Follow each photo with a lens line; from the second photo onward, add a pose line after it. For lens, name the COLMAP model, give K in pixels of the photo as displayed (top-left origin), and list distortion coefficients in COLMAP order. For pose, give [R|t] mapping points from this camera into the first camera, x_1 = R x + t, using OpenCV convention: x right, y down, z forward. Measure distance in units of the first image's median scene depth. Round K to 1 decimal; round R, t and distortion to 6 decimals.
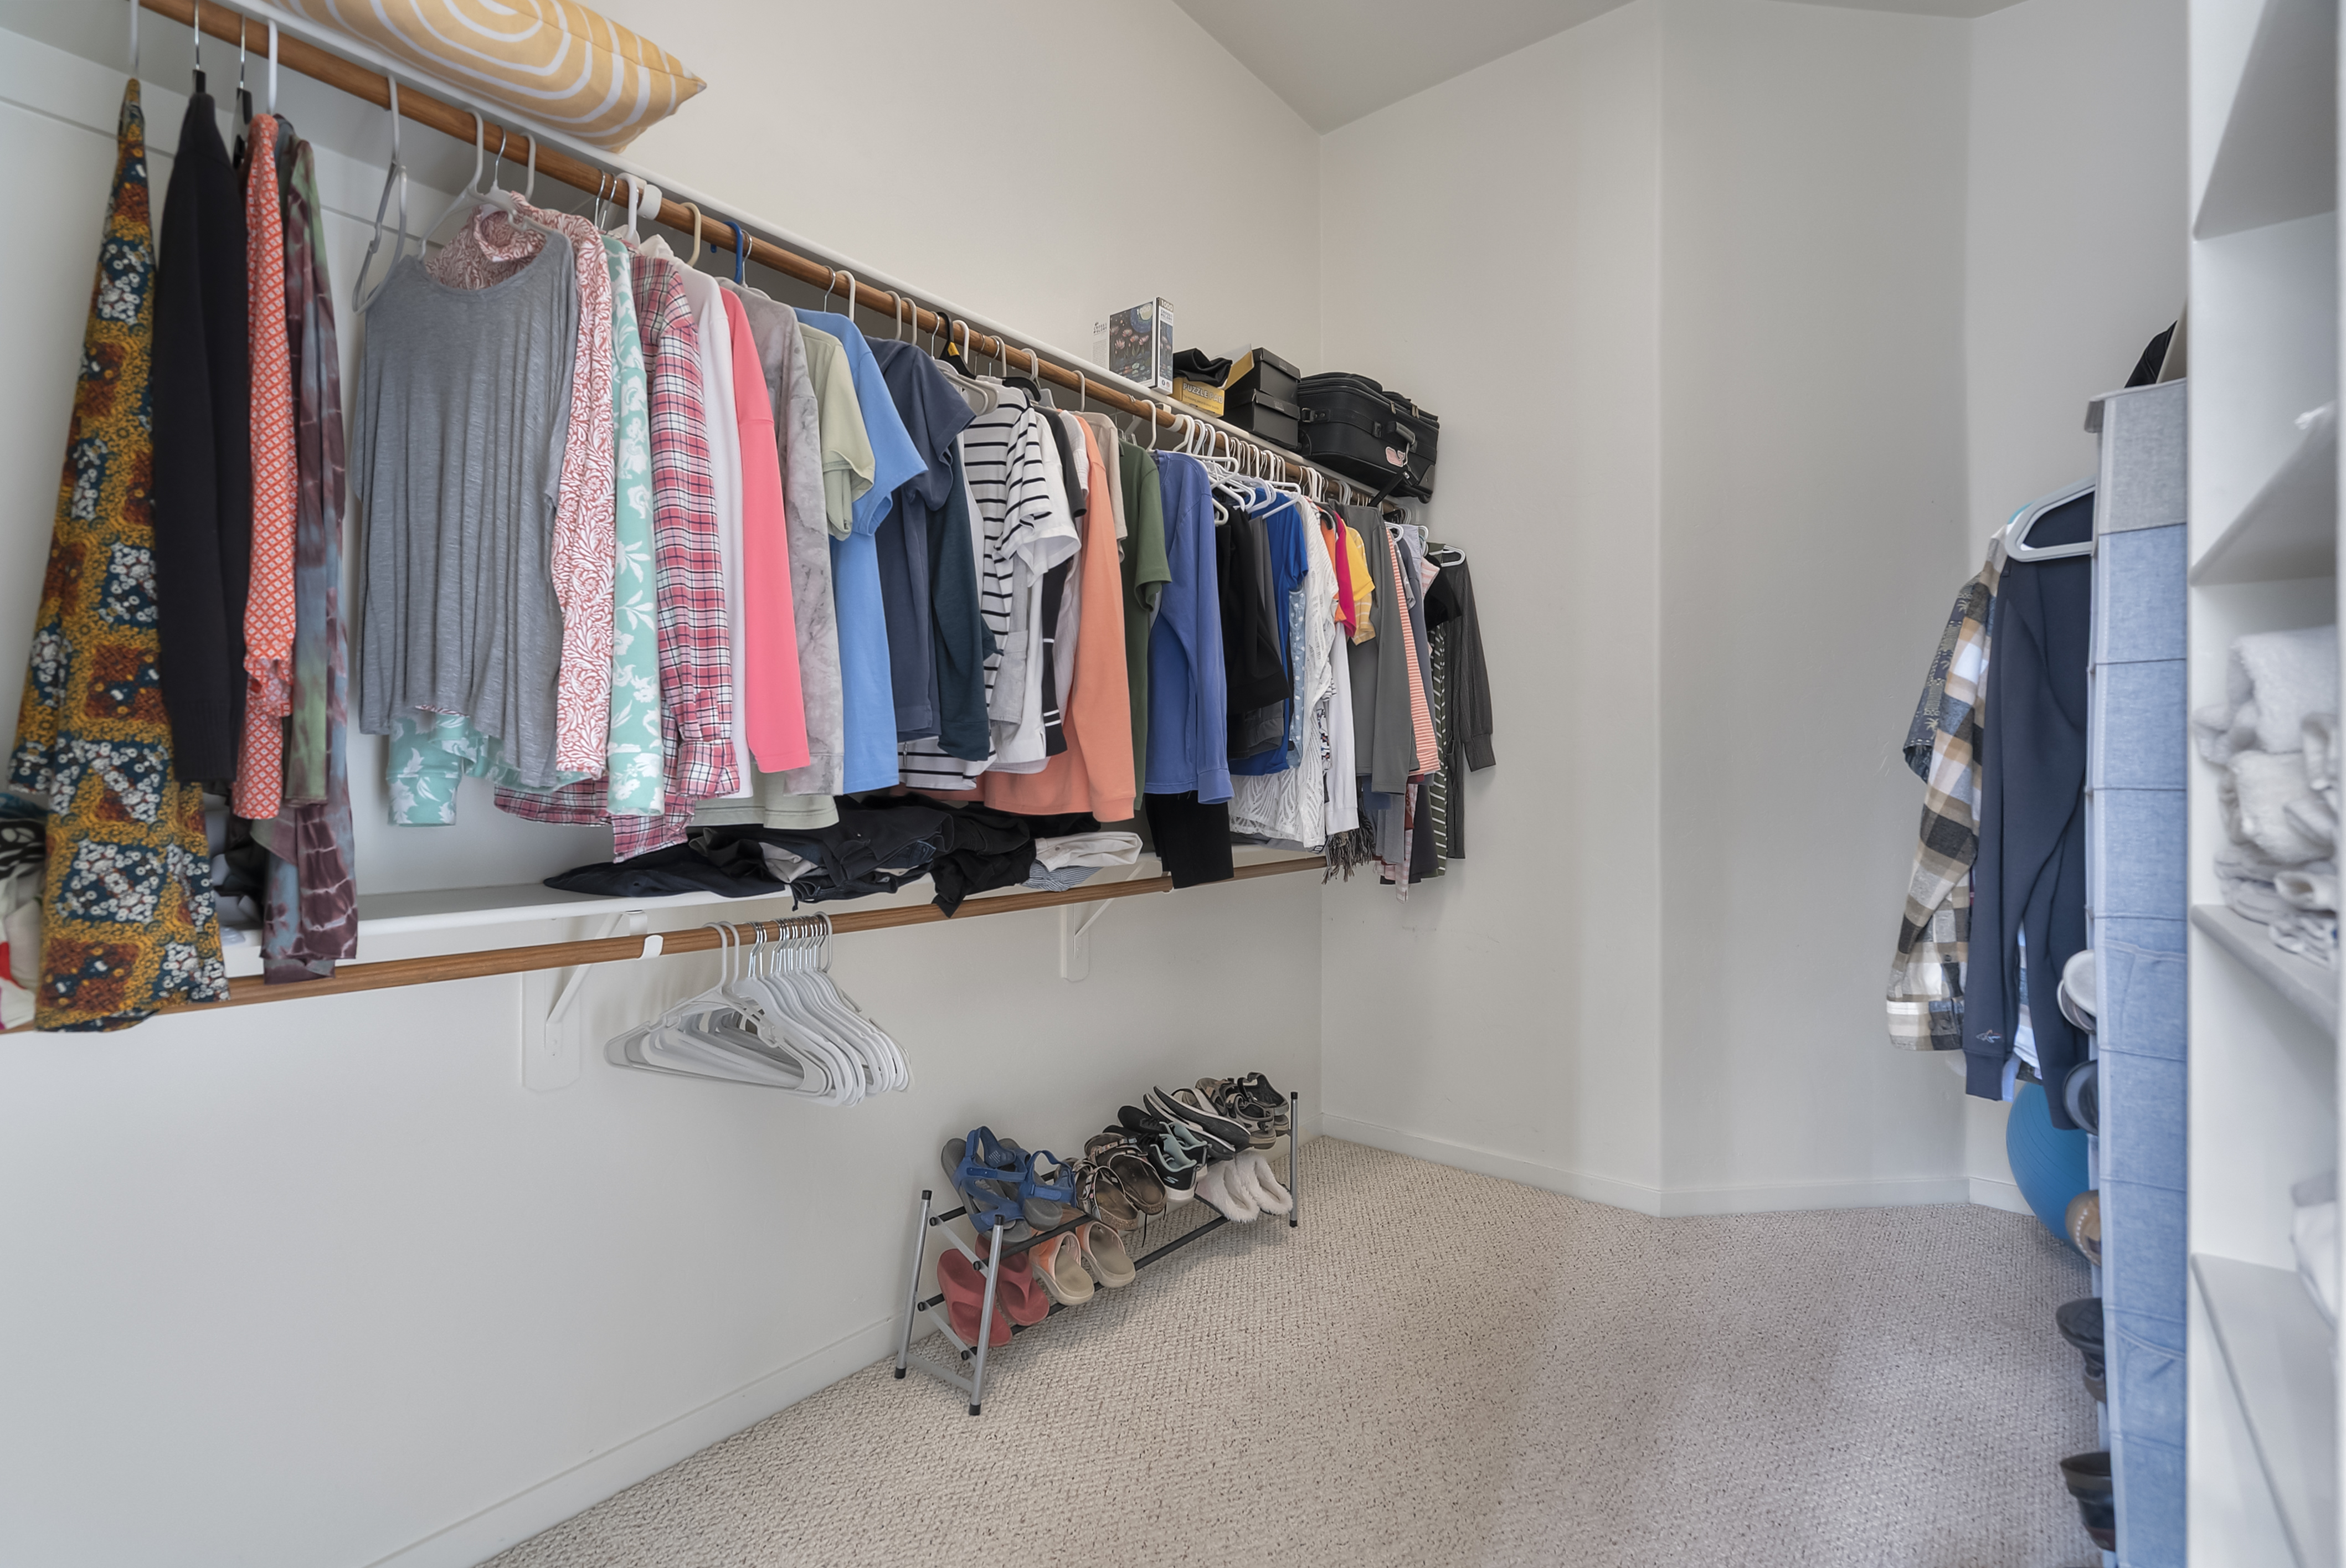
lens RADIAL K [[1065.9, 0, 1170.6], [0, 1065.9, 776.0], [0, 0, 1]] dist [-0.001864, 0.000721]
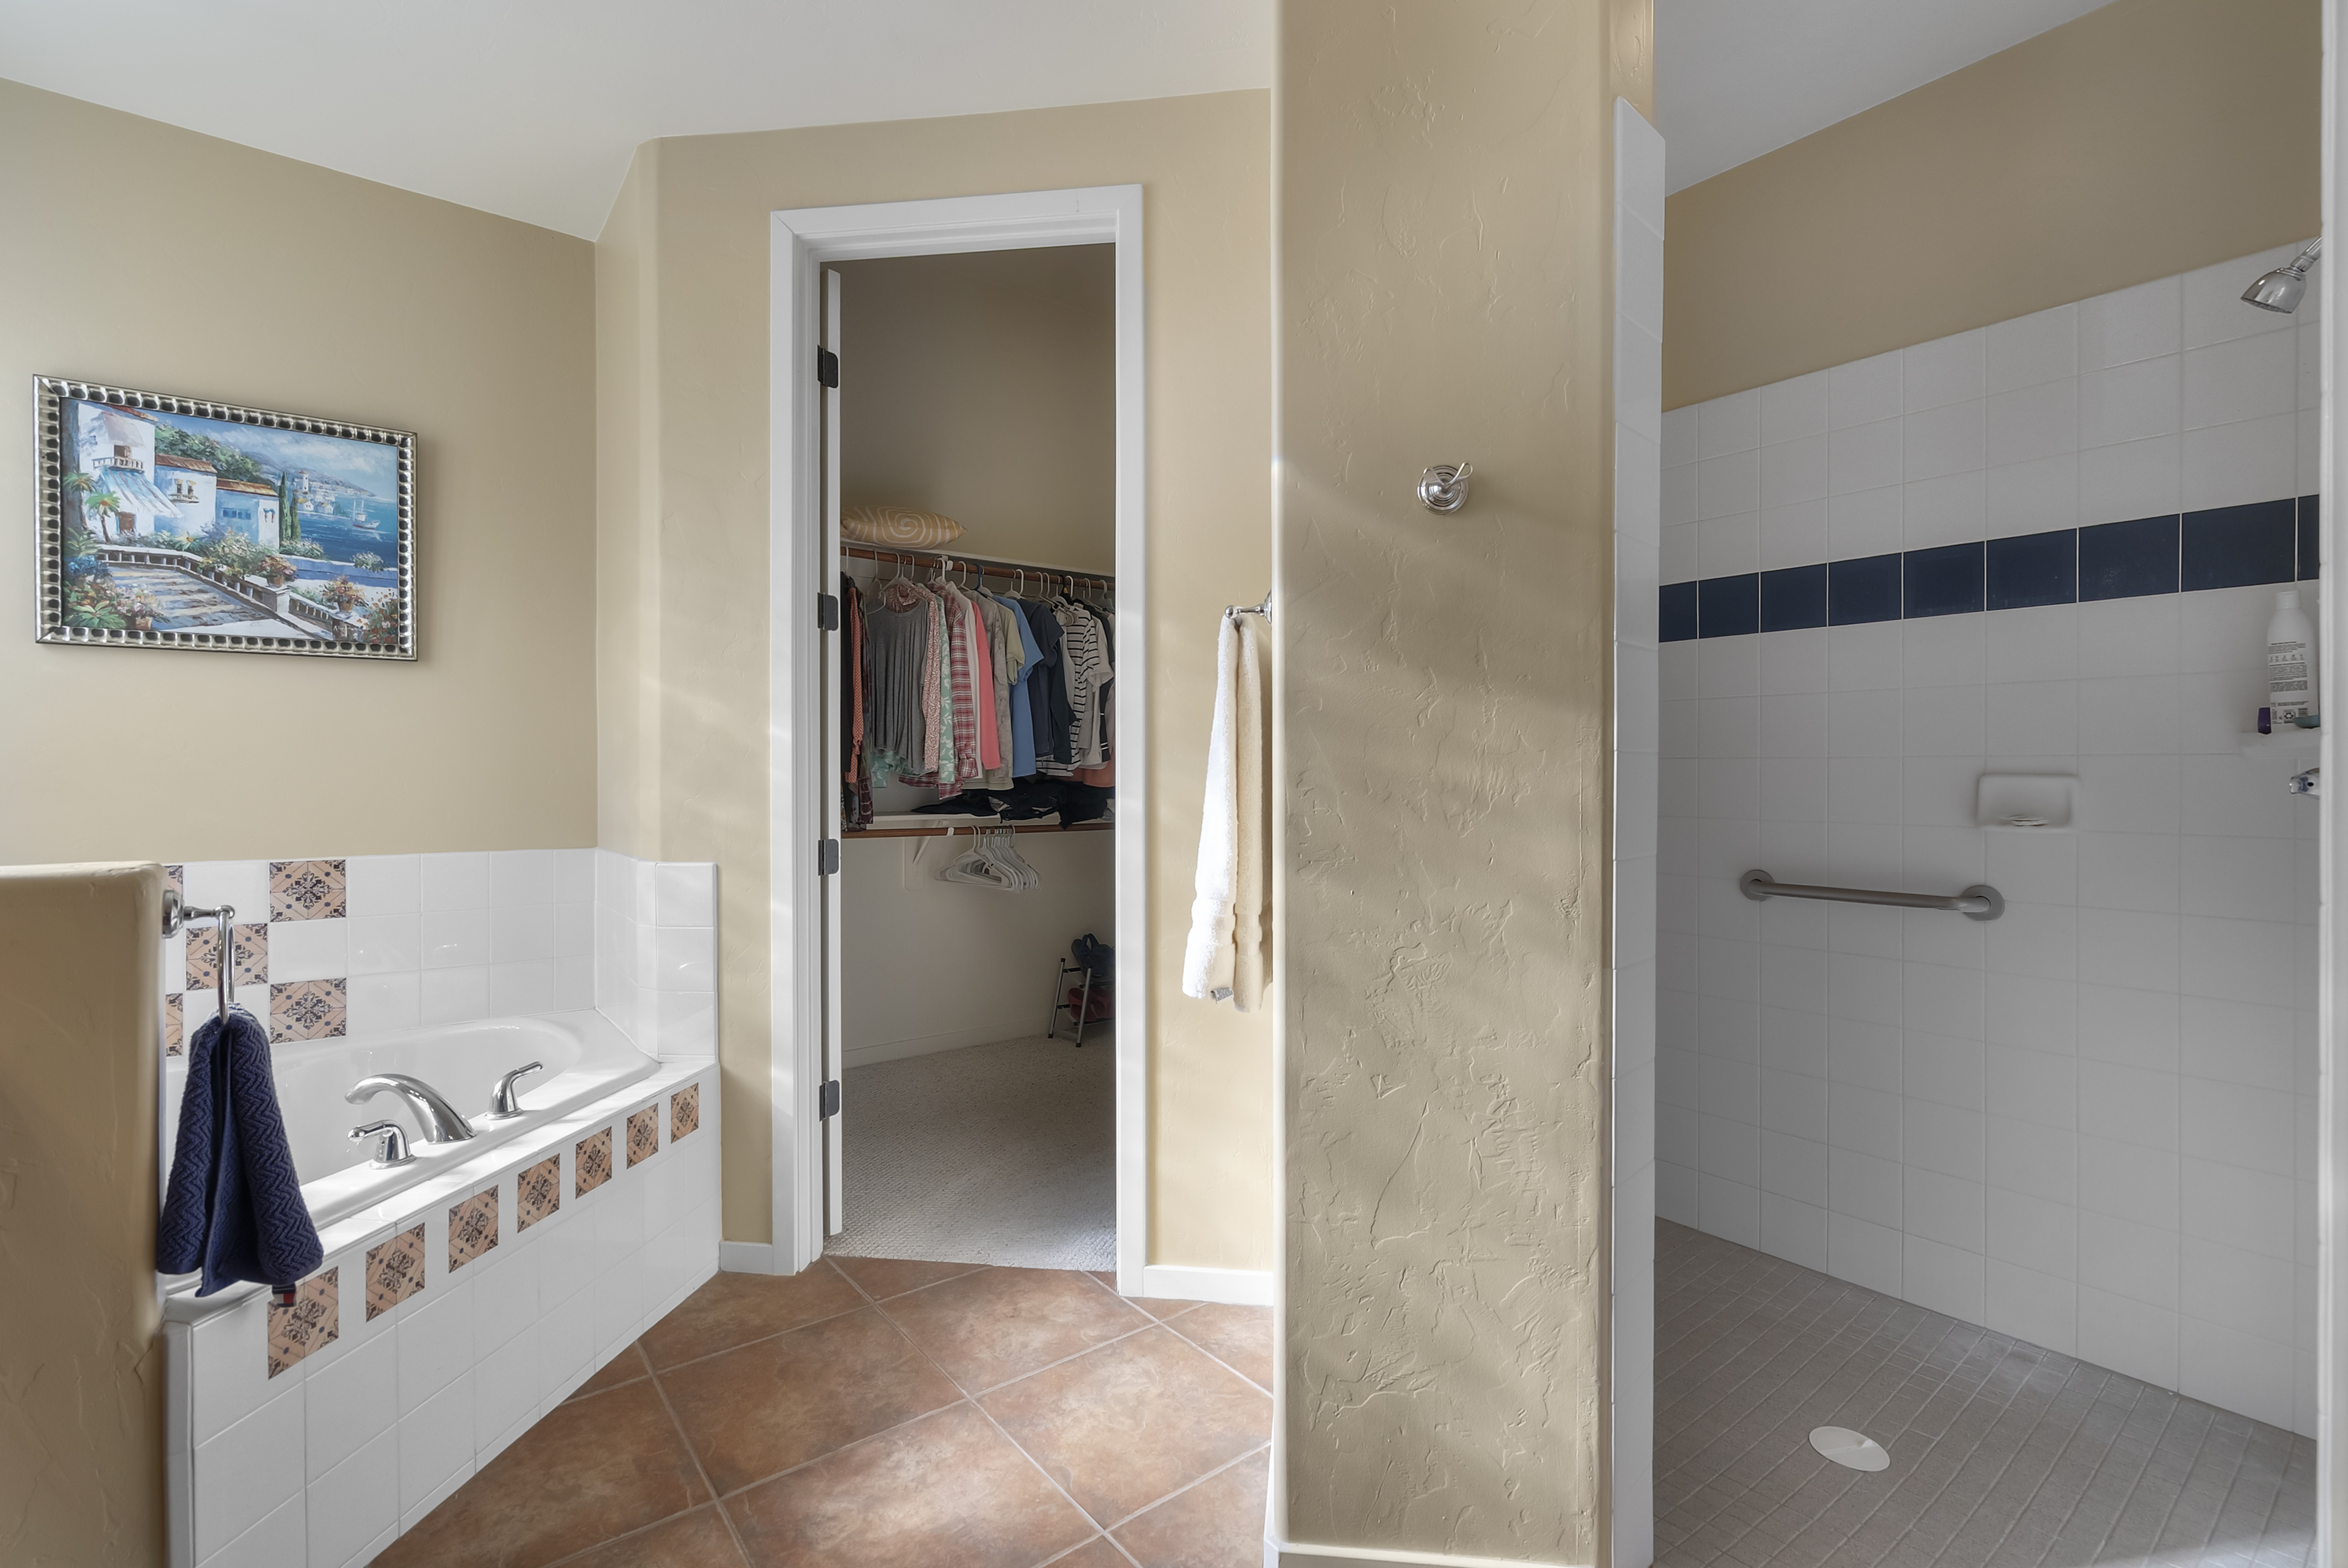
lens RADIAL K [[1066.8, 0, 1171.6], [0, 1066.8, 776.0], [0, 0, 1]] dist [-0.001864, 0.000721]
pose [[0.972921, -0.000585, -0.231136, 0.794525], [0.001883, 0.999984, 0.005395, -0.000171], [0.231129, -0.005684, 0.972907, -1.740400]]
